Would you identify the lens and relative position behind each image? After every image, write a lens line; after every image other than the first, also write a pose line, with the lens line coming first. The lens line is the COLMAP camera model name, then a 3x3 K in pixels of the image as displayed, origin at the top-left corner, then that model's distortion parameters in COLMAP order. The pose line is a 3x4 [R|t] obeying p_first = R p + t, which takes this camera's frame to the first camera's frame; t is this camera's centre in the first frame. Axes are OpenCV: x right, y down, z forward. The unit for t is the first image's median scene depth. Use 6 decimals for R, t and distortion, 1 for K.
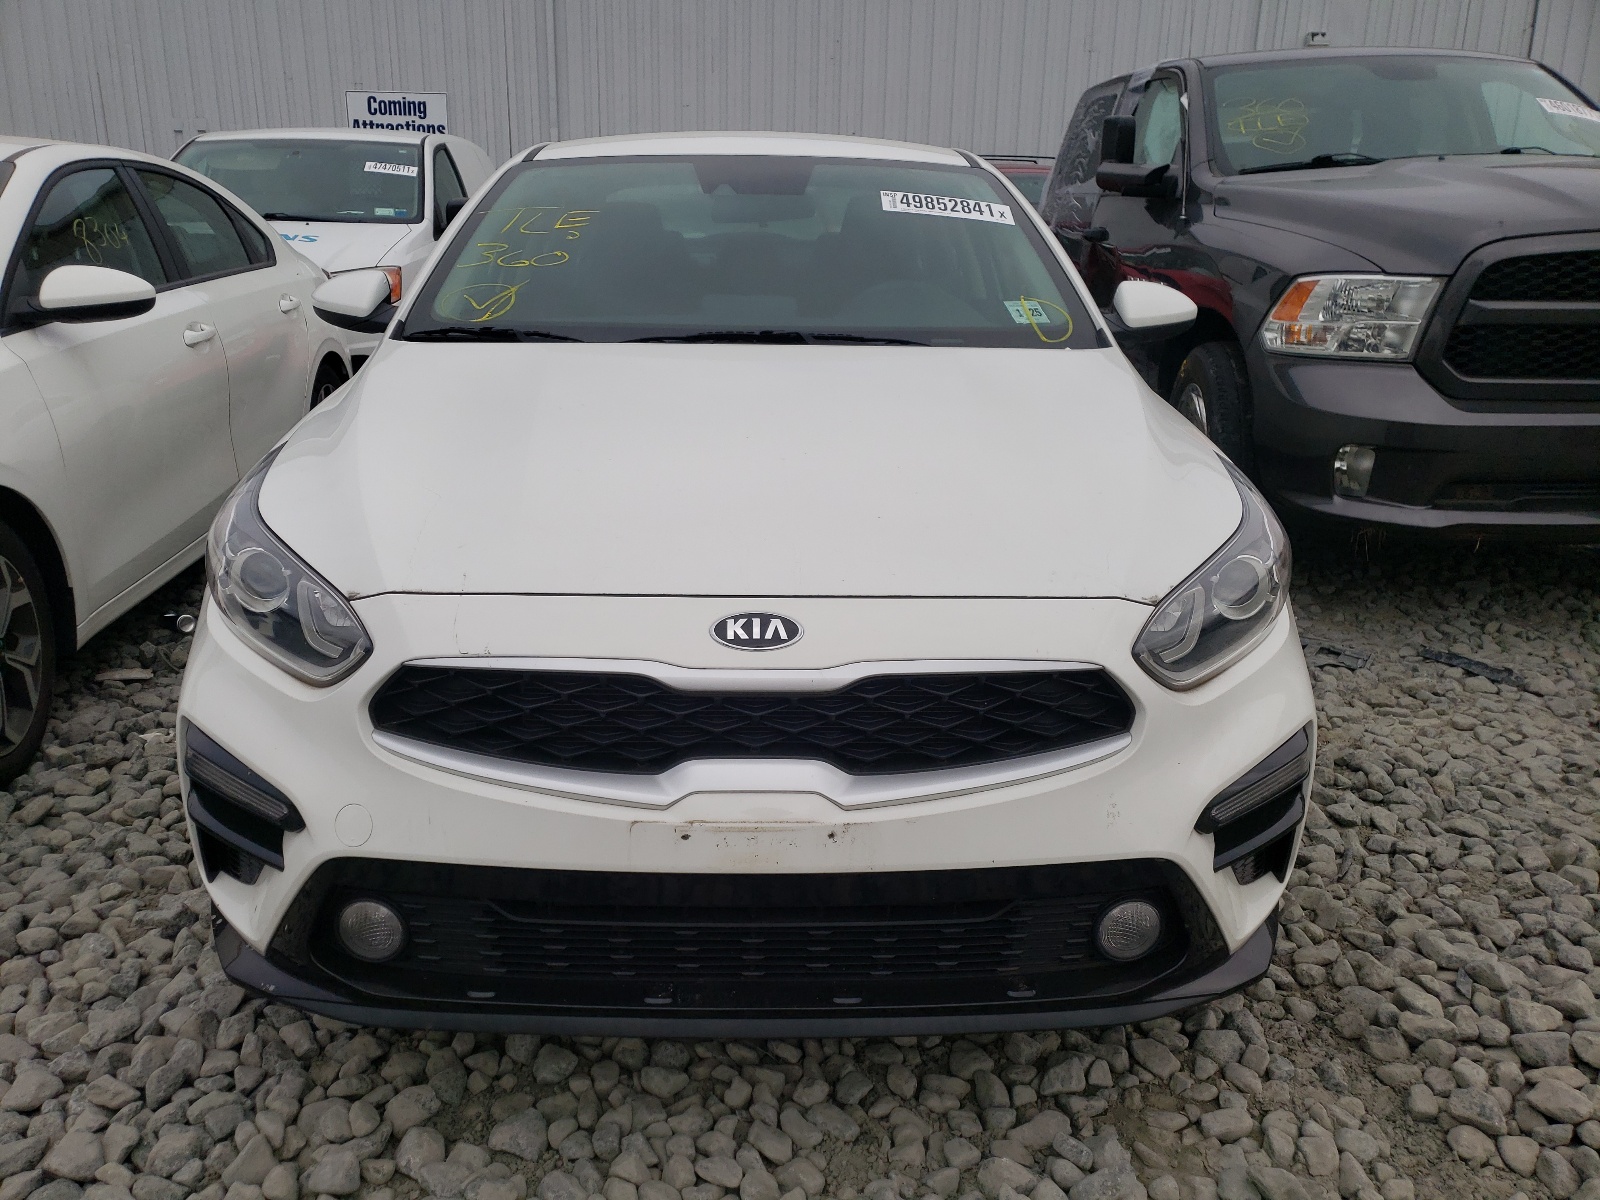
lens RADIAL K [[1258.3, 0, 790.4], [0, 1258.3, 589.5], [0, 0, 1]] dist [0.030801, -0.011956]
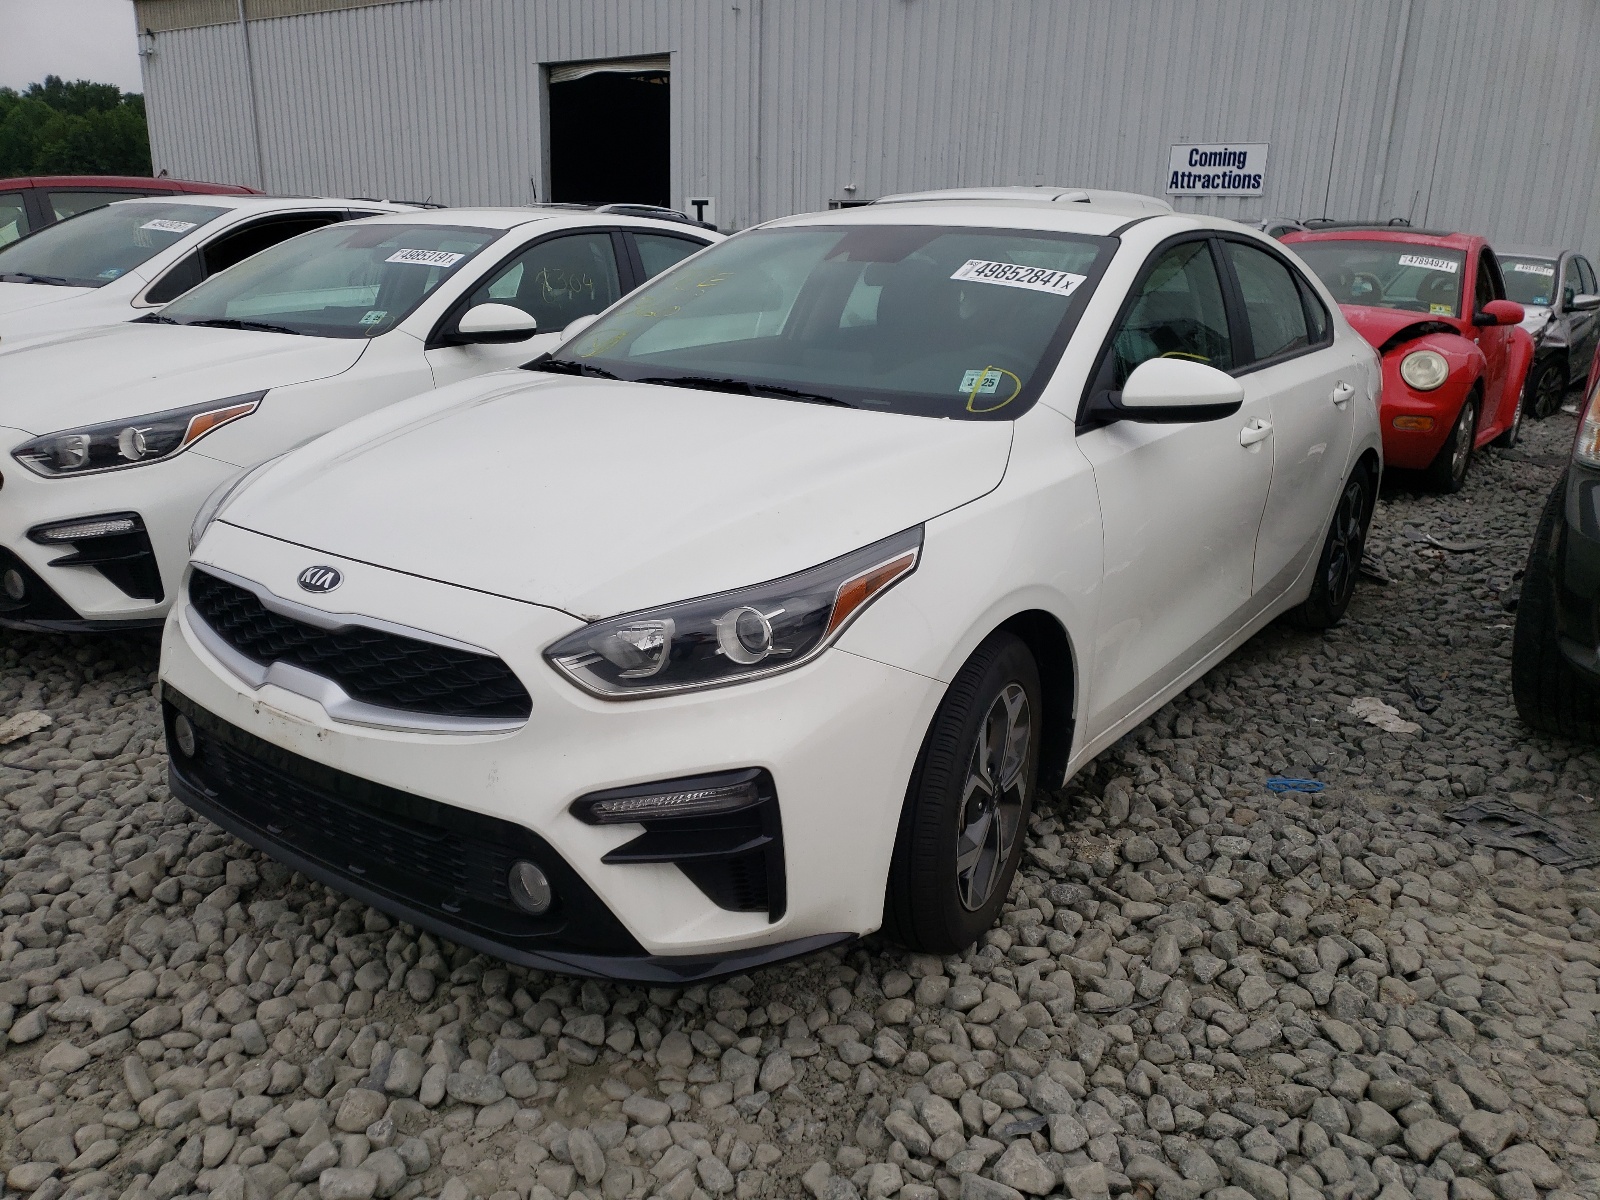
lens RADIAL K [[1258.3, 0, 797.9], [0, 1258.3, 604.1], [0, 0, 1]] dist [0.030801, -0.011956]
pose [[0.805491, 0.176174, -0.565816, 0.685374], [-0.189567, 0.981220, 0.035649, -0.051554], [0.561470, 0.078545, 0.823761, 0.088820]]
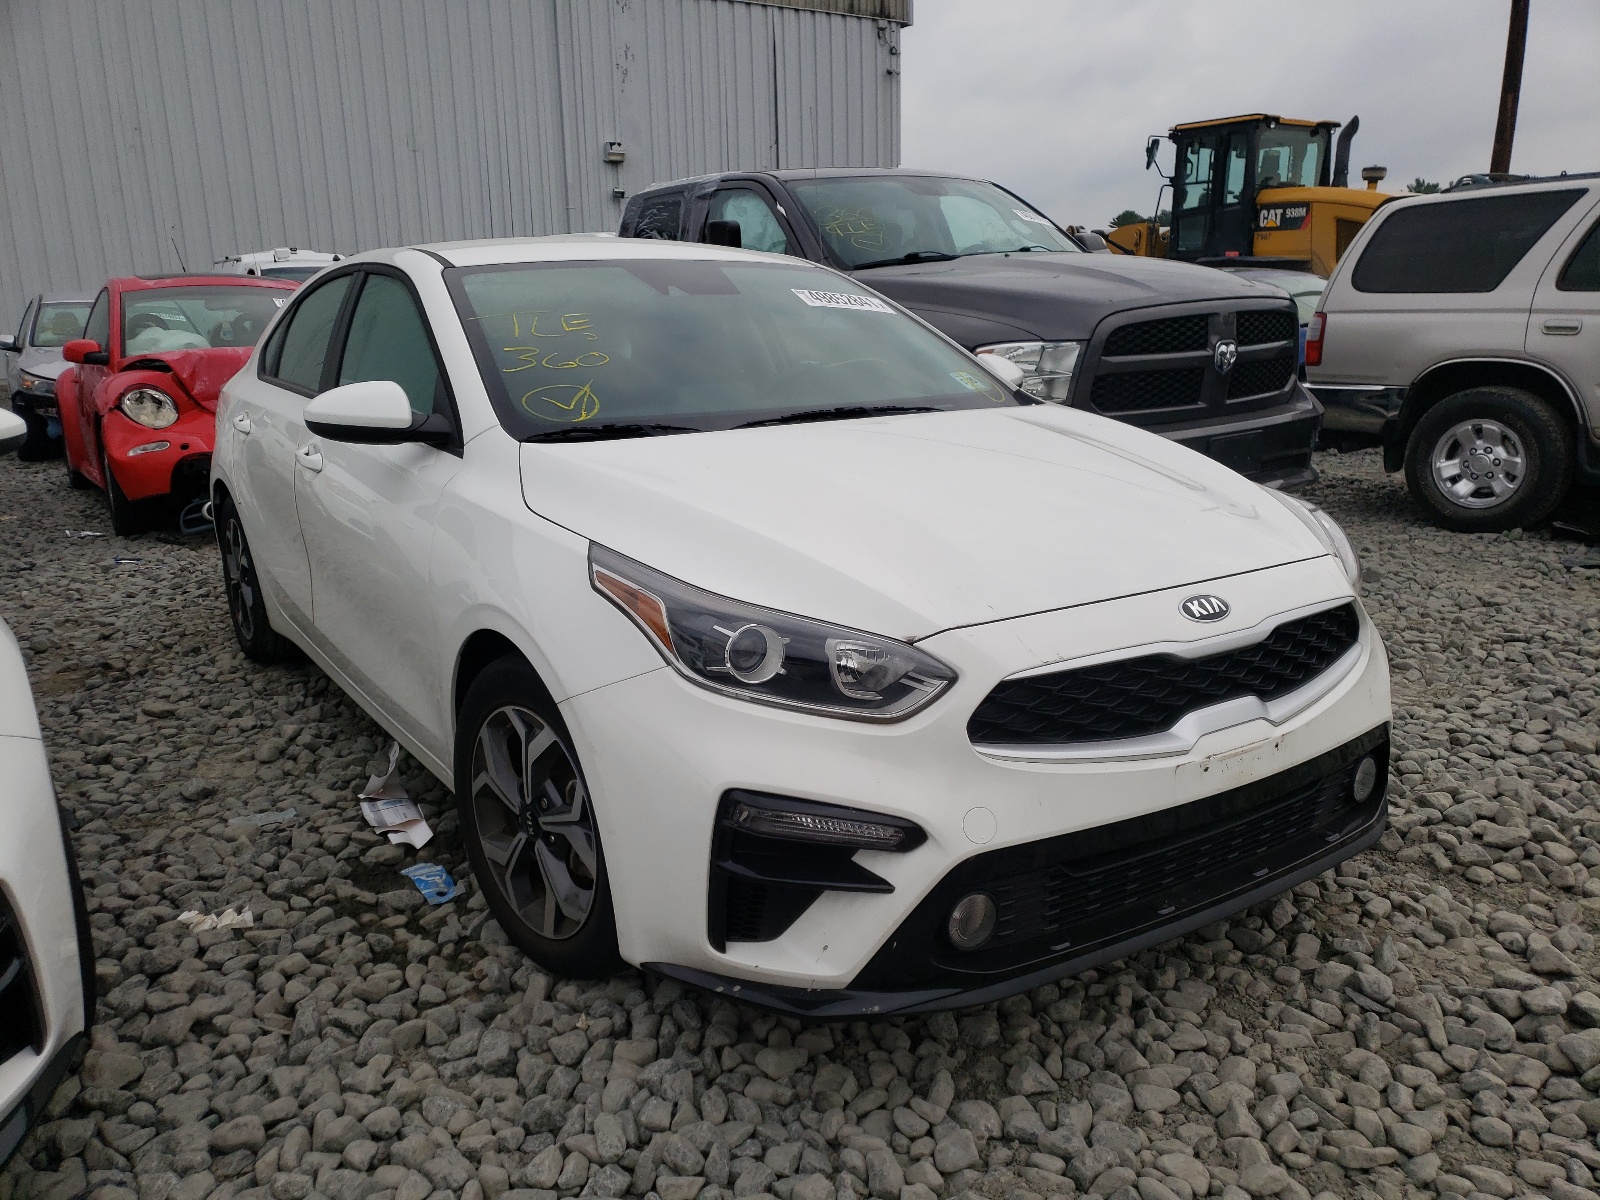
lens RADIAL K [[1258.3, 0, 794.6], [0, 1258.3, 598.2], [0, 0, 1]] dist [0.030801, -0.011956]
pose [[0.845780, -0.151839, 0.511469, -0.629123], [0.182606, 0.983134, -0.010099, -0.025521], [-0.501309, 0.101939, 0.859242, 0.033960]]
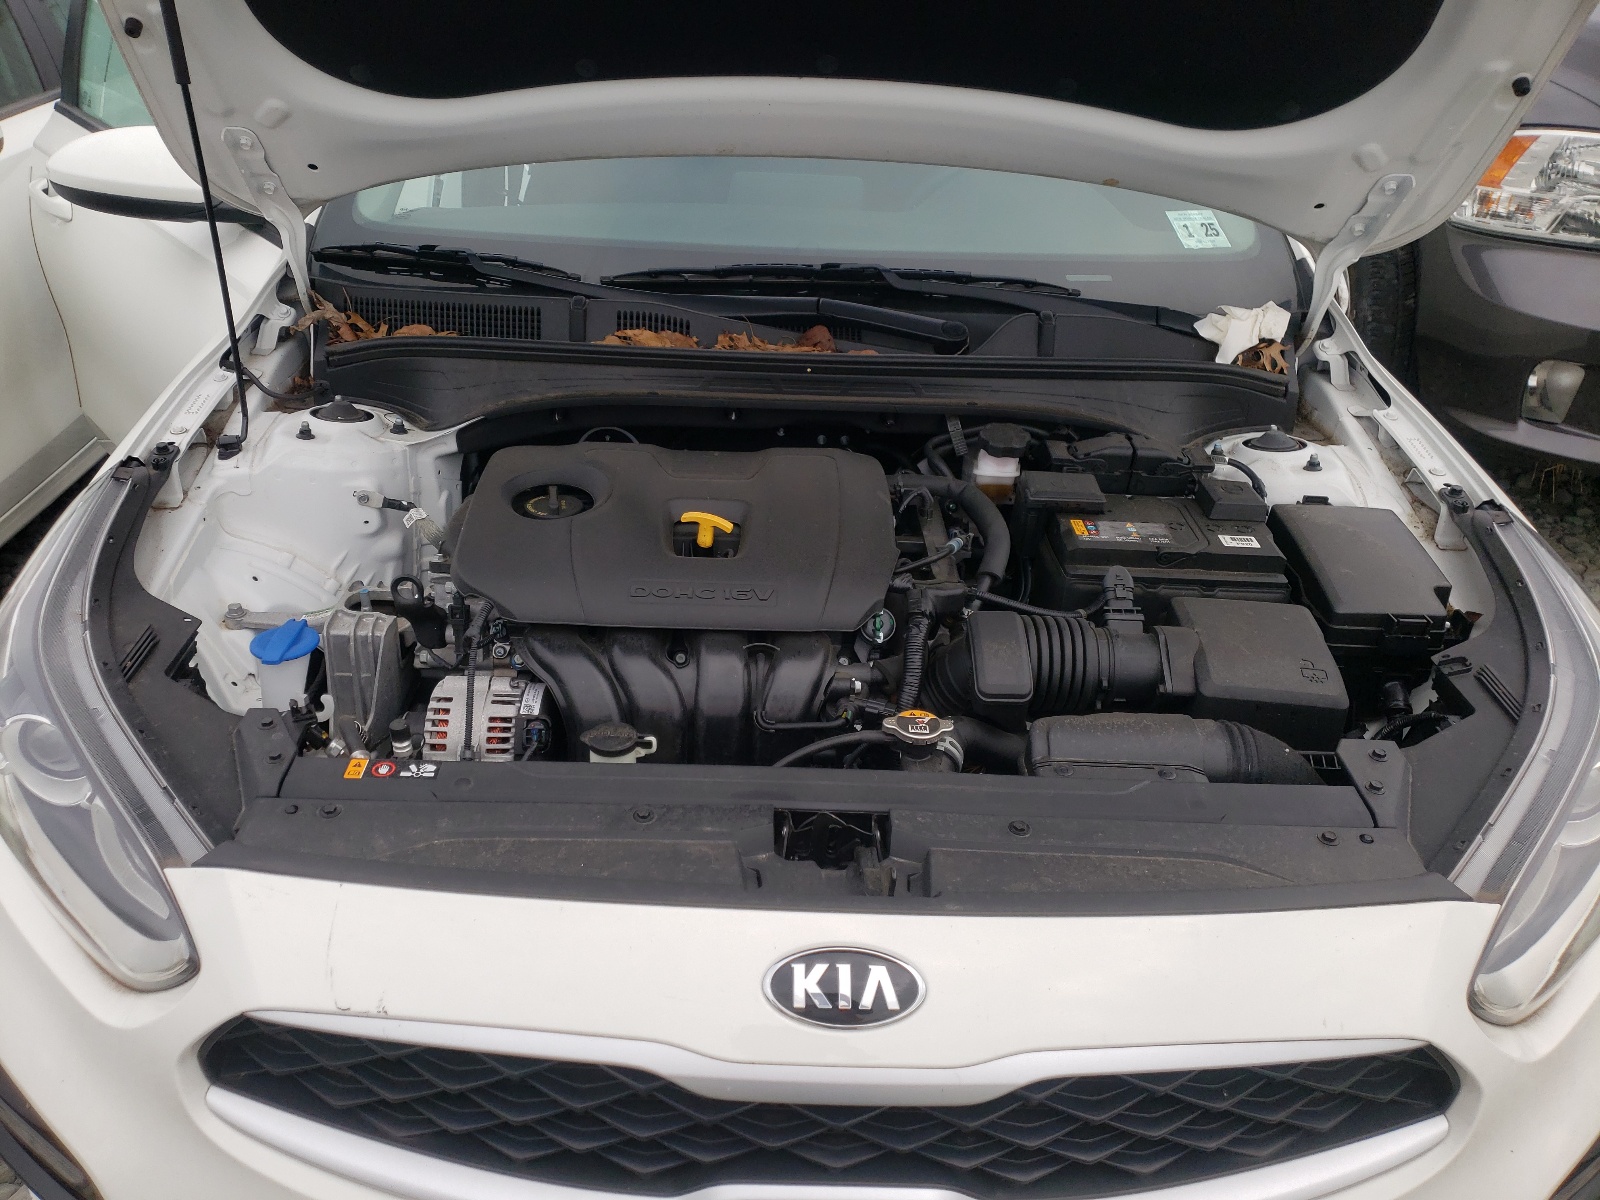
lens RADIAL K [[1258.3, 0, 793.8], [0, 1258.3, 609.0], [0, 0, 1]] dist [0.030801, -0.011956]
pose [[0.999710, 0.024018, -0.001952, -0.030845], [-0.023178, 0.980585, 0.194722, -0.144773], [0.006591, -0.194620, 0.980857, 0.268131]]
